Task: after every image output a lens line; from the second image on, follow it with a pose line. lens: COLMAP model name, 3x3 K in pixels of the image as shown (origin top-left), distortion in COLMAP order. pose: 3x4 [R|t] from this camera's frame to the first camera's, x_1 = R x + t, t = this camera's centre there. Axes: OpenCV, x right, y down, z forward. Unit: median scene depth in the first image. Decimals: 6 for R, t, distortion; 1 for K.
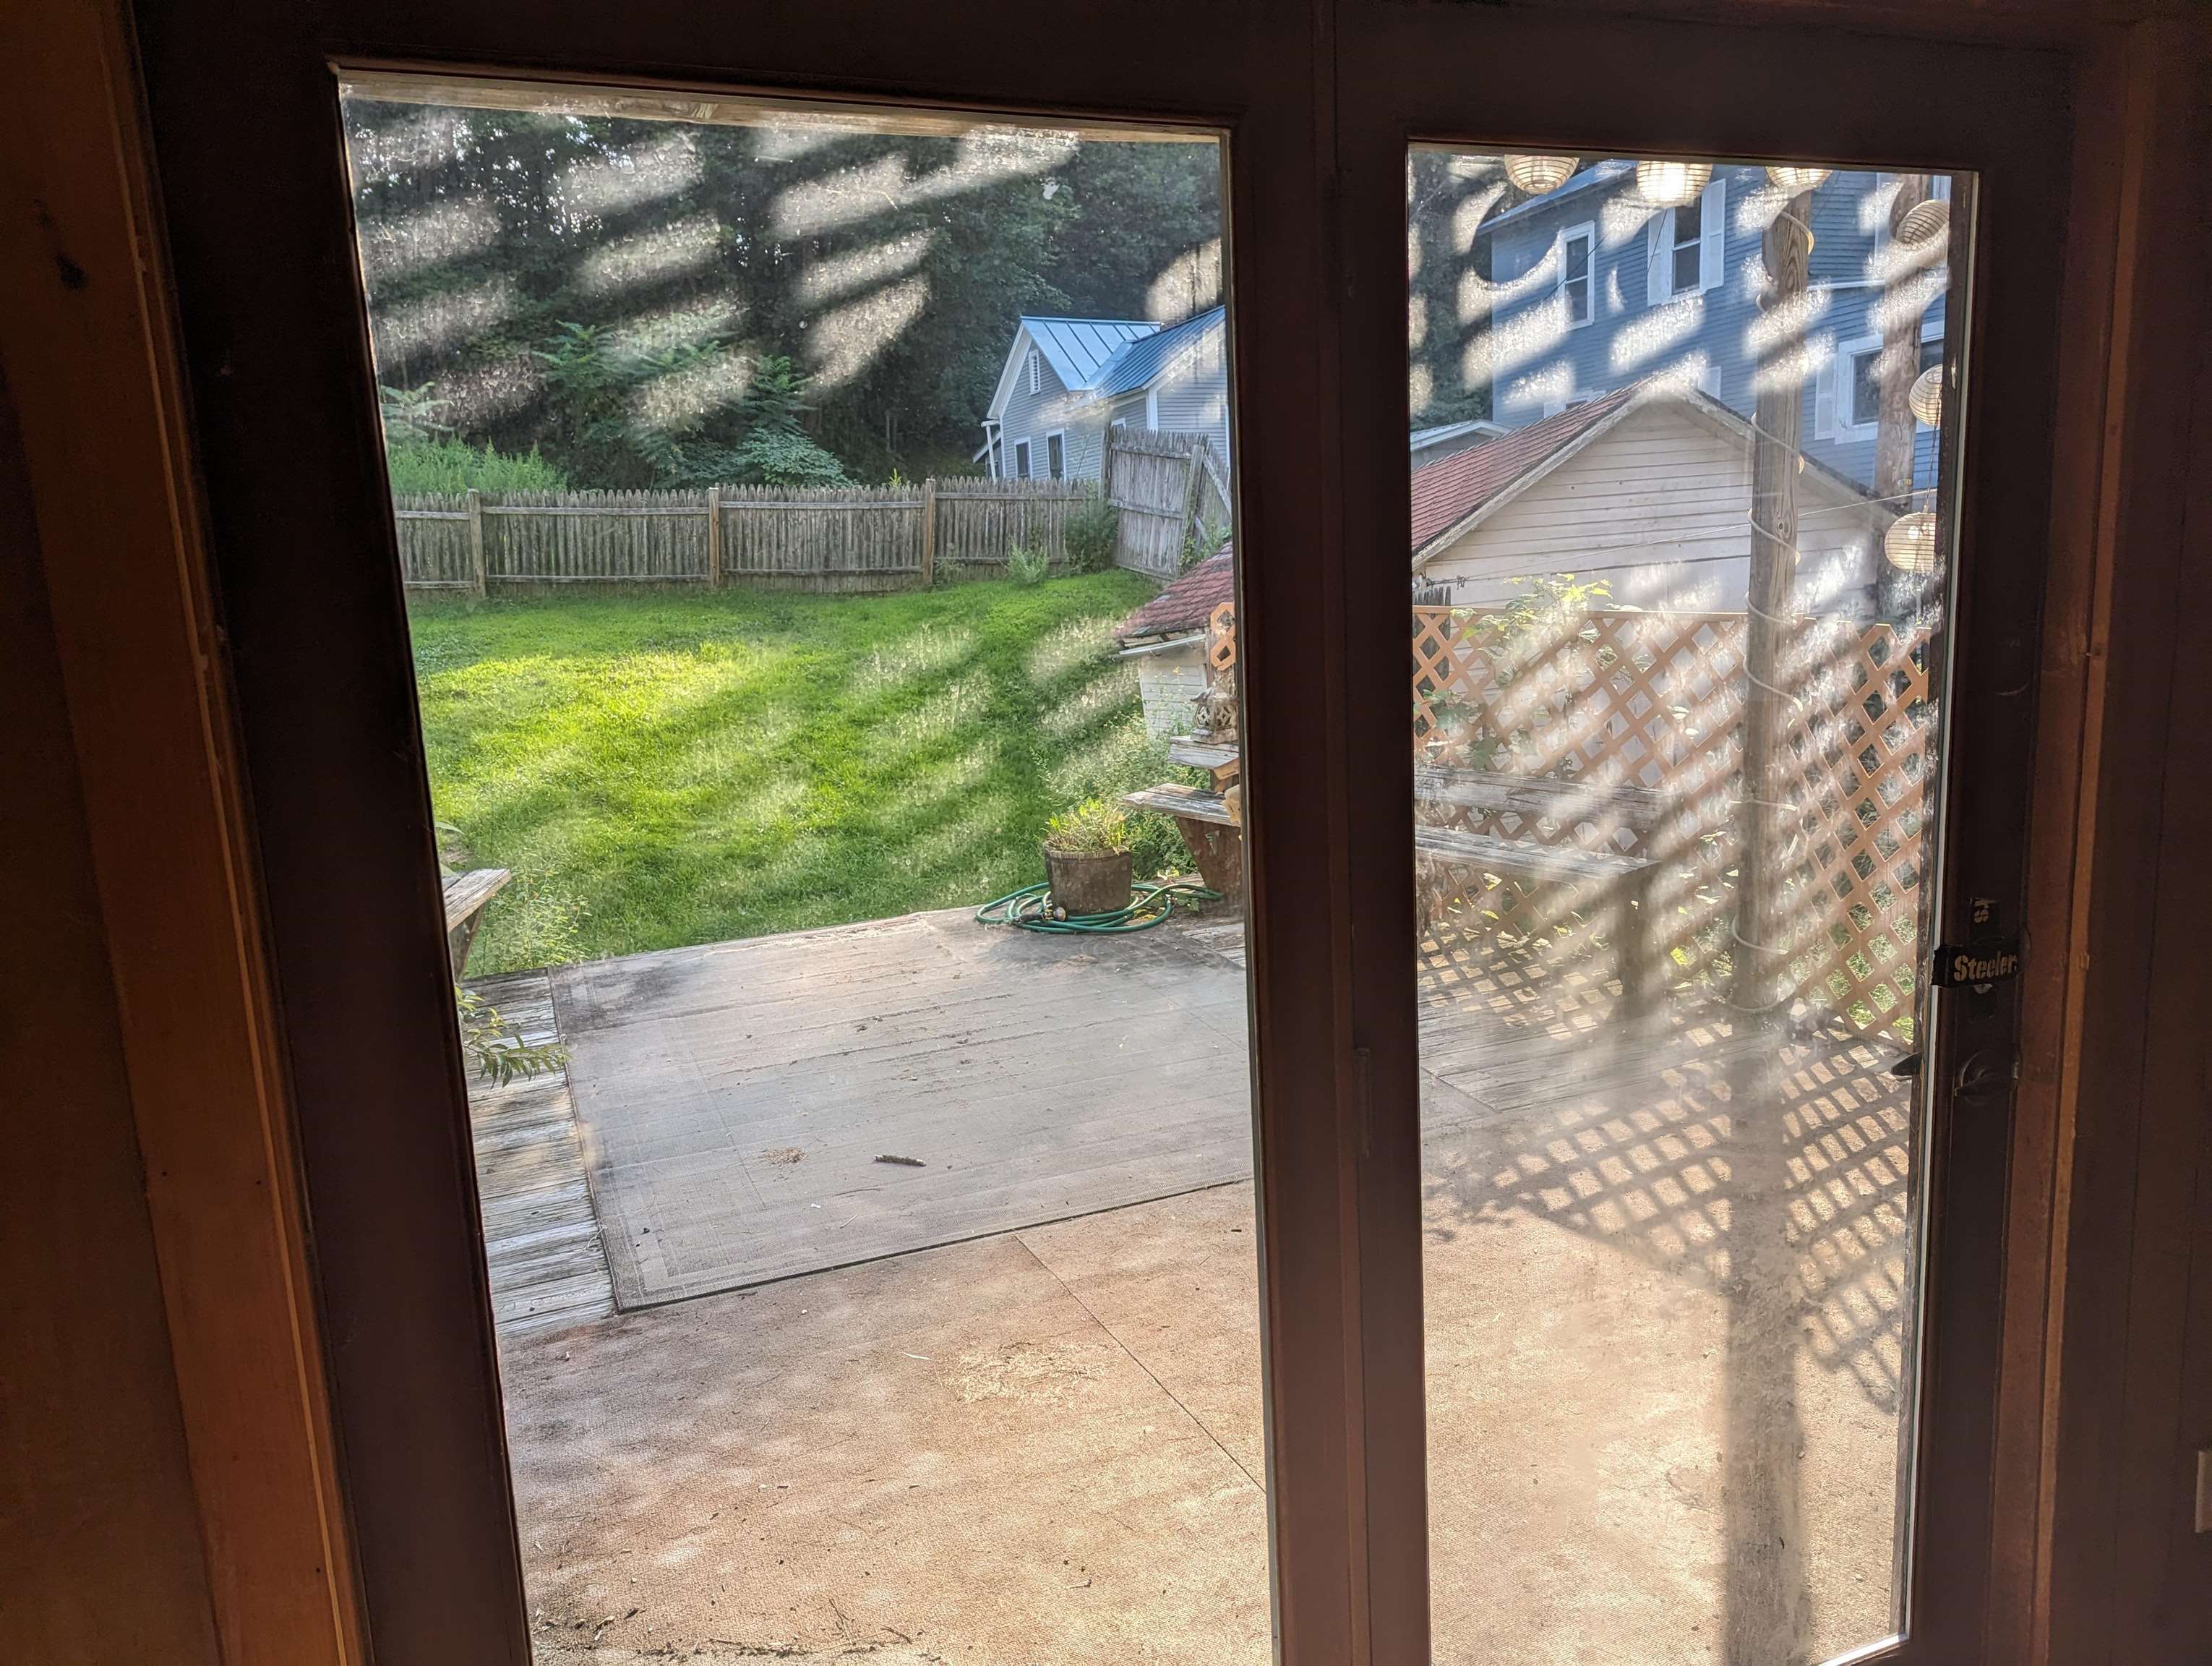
lens RADIAL K [[1550.9, 0, 1095.1], [0, 1550.9, 828.6], [0, 0, 1]] dist [0.074015, -0.065676]
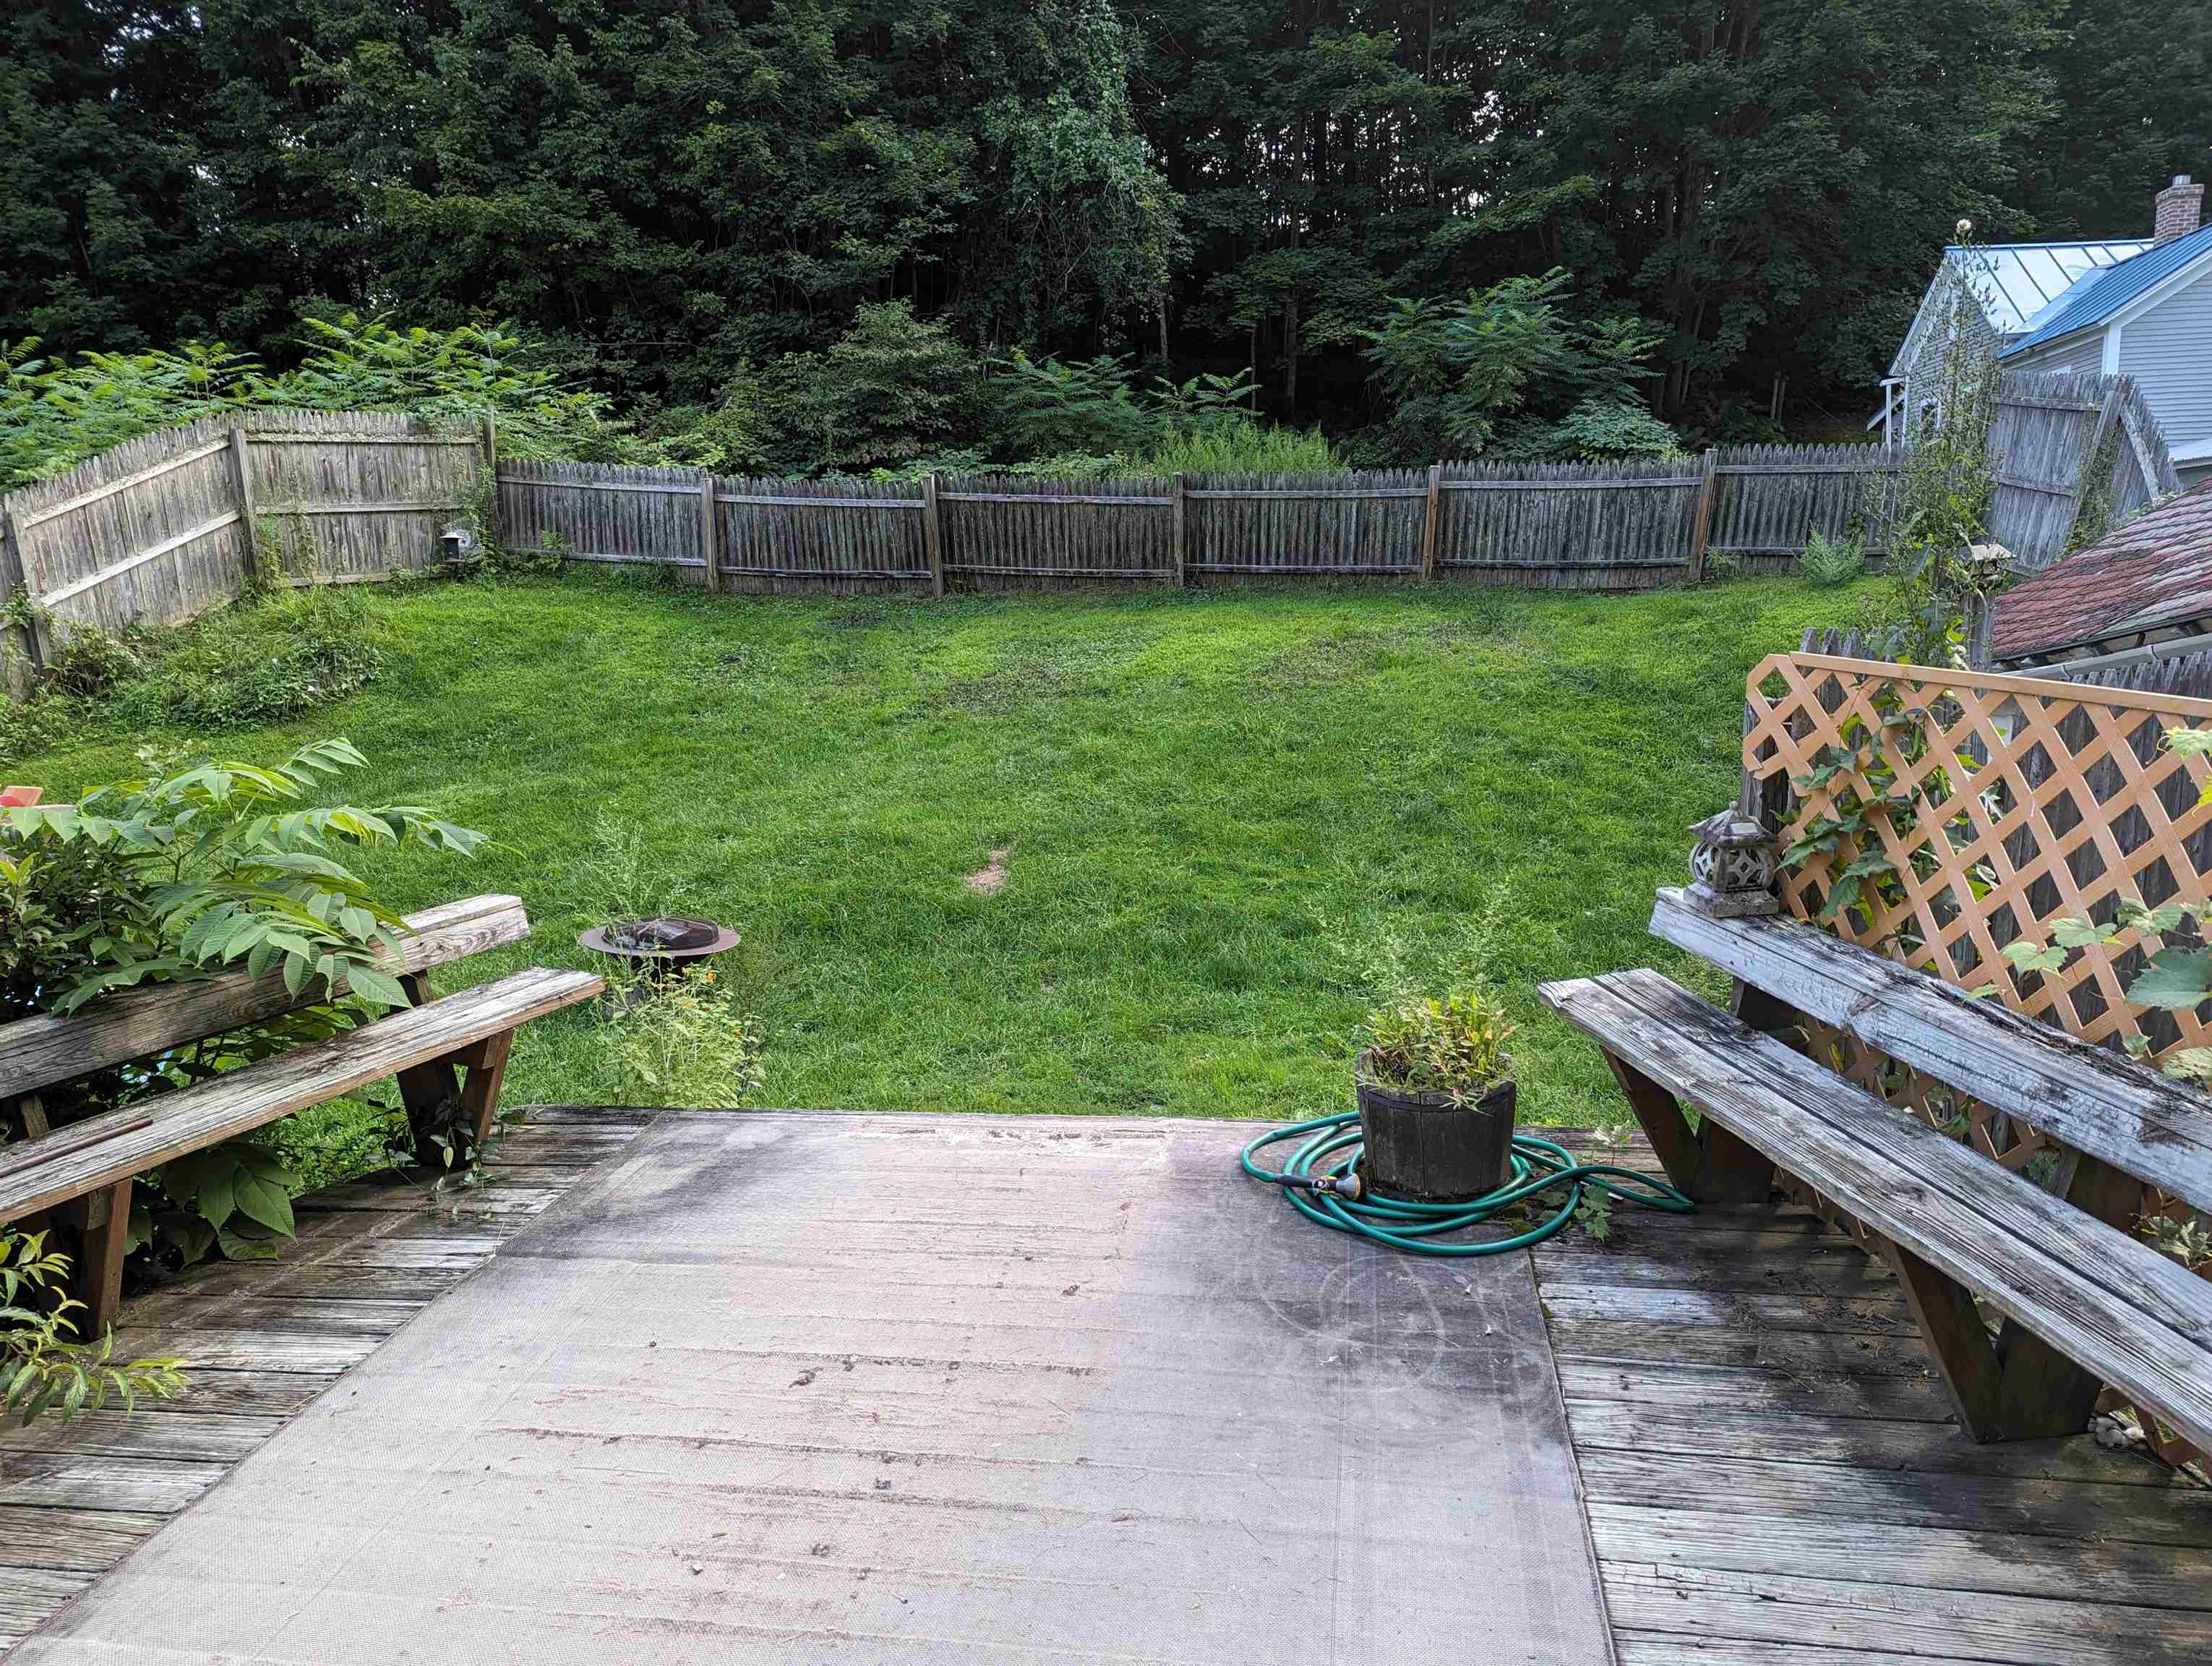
lens RADIAL K [[1550.9, 0, 1100.9], [0, 1550.9, 838.9], [0, 0, 1]] dist [0.074015, -0.065676]
pose [[0.852596, 0.111832, -0.510463, 0.061669], [-0.103277, 0.993626, 0.045186, -0.030747], [0.512263, 0.014193, 0.858711, 0.155794]]
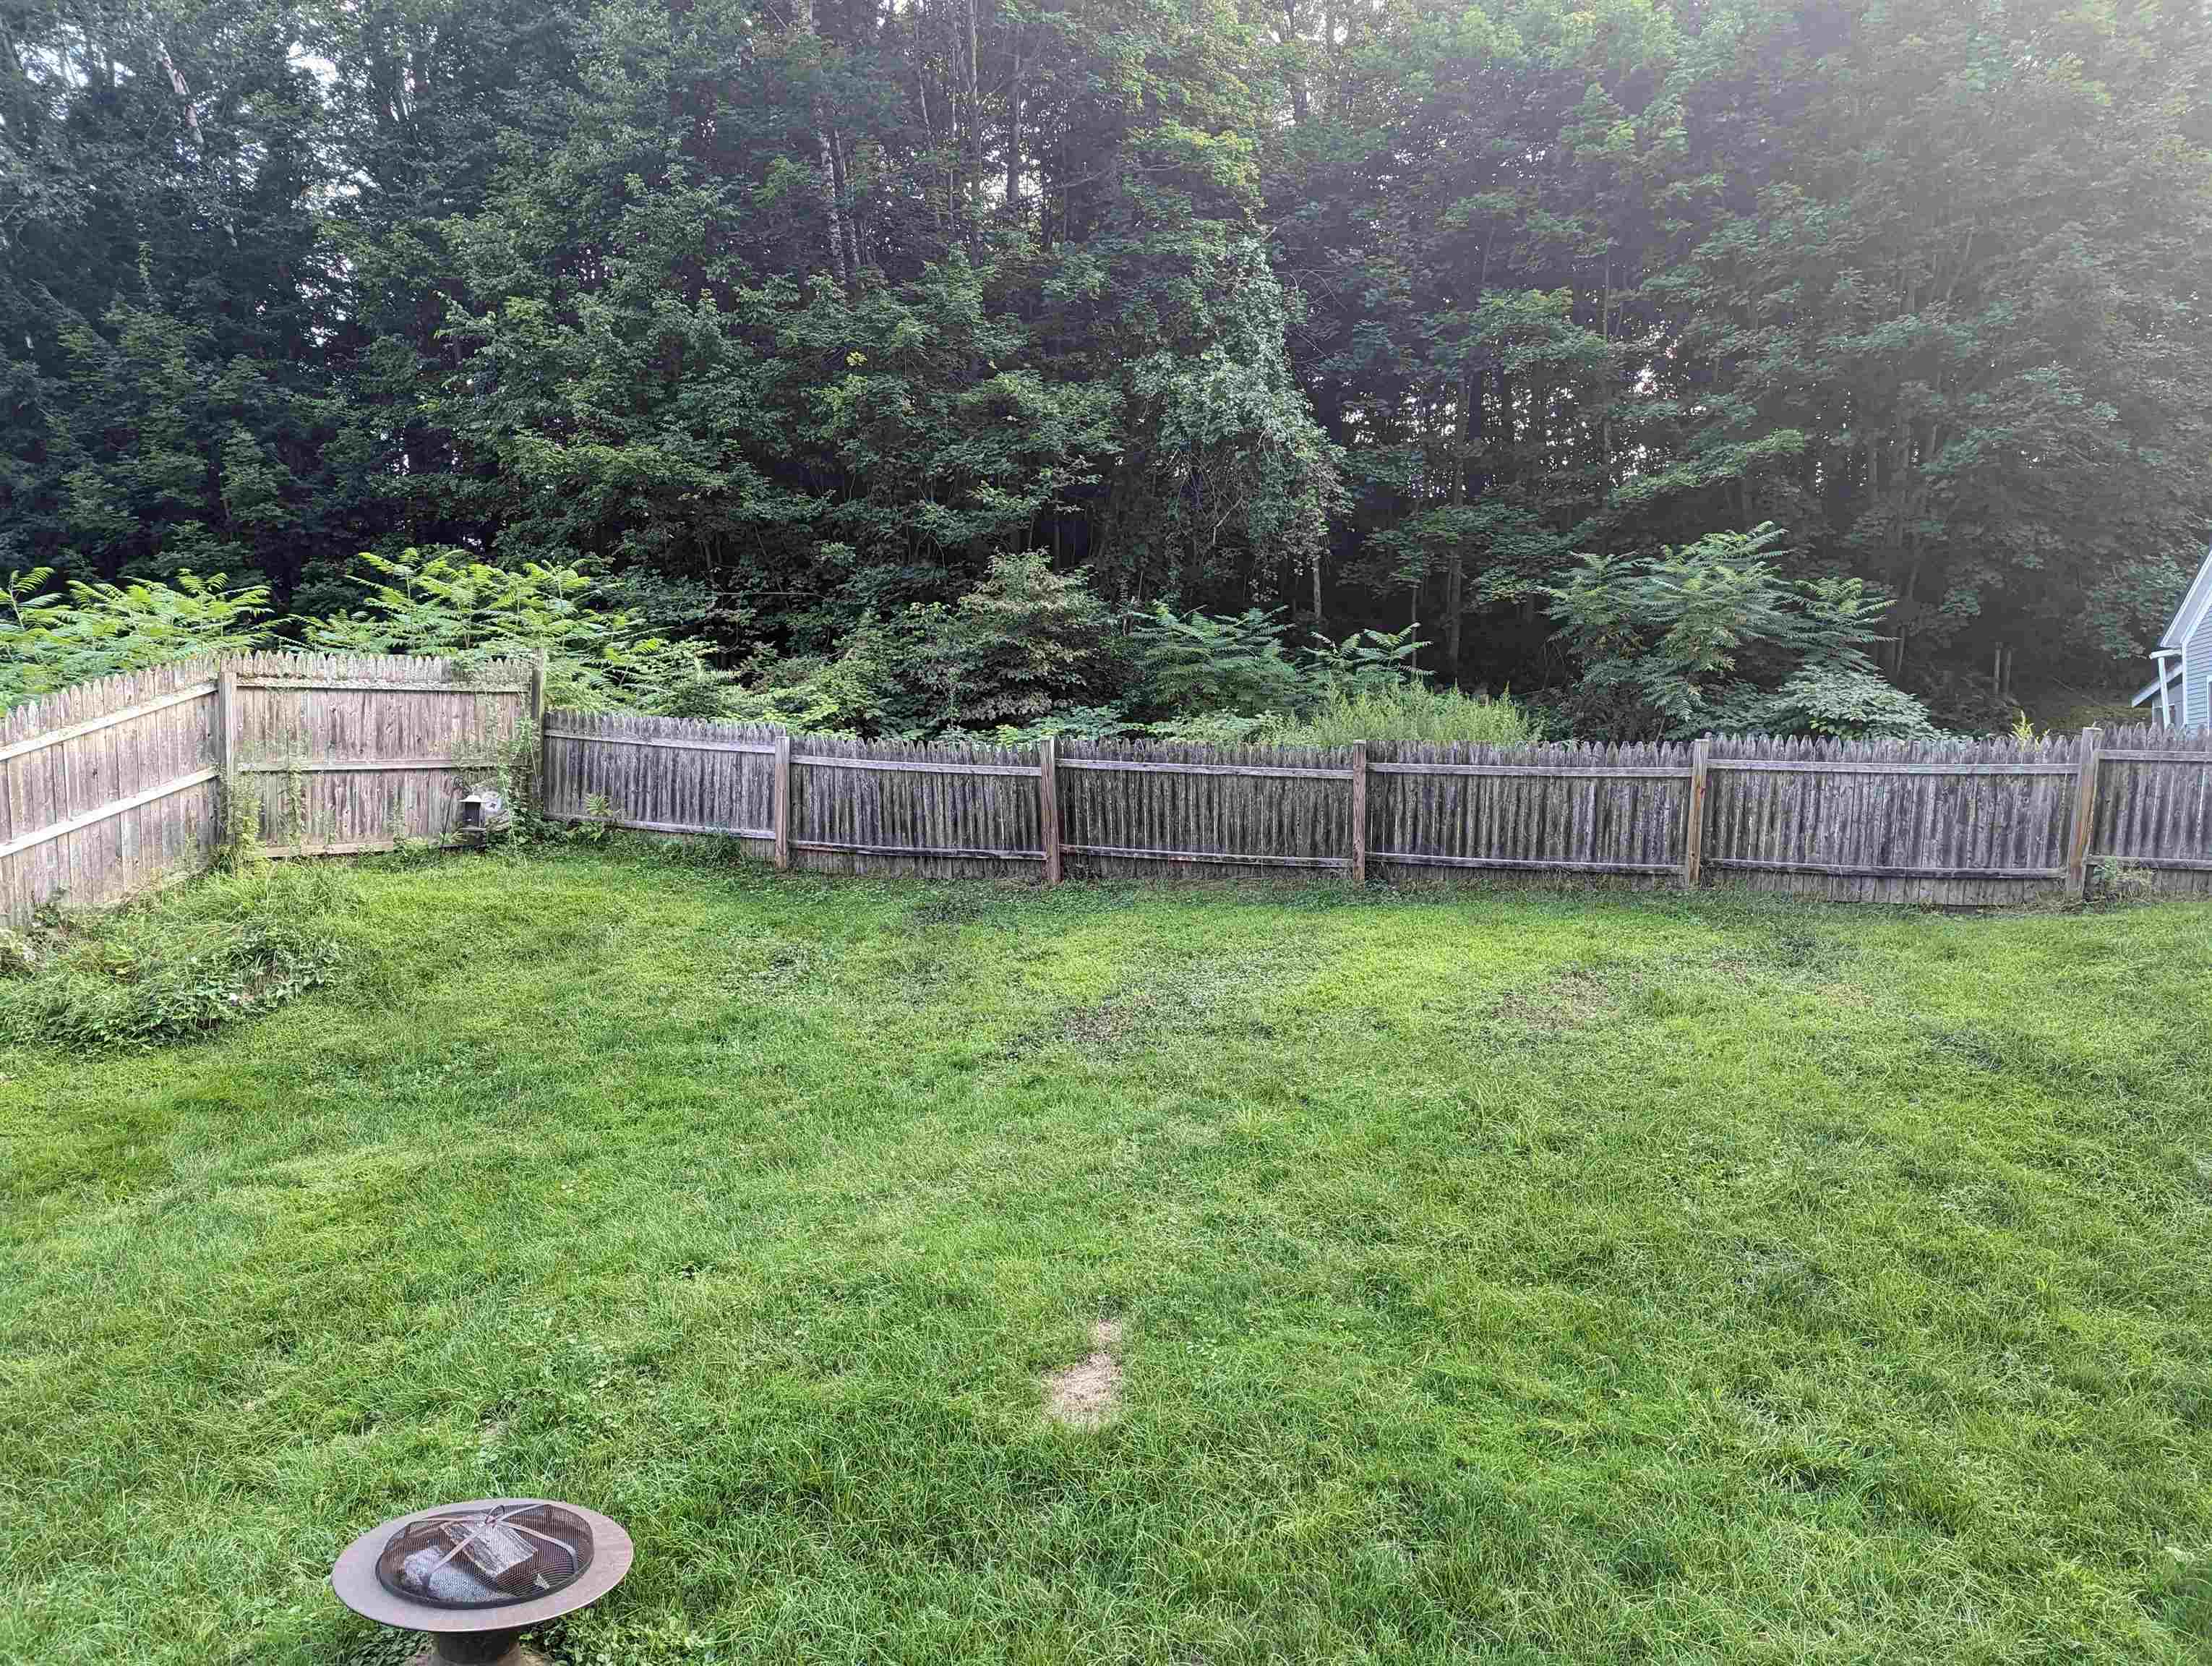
lens RADIAL K [[1550.9, 0, 1083.7], [0, 1550.9, 809.7], [0, 0, 1]] dist [0.074015, -0.065676]
pose [[0.797539, 0.040191, -0.601928, -0.049394], [-0.140129, 0.982829, -0.120043, -0.068694], [0.586768, 0.180086, 0.789476, 0.311083]]
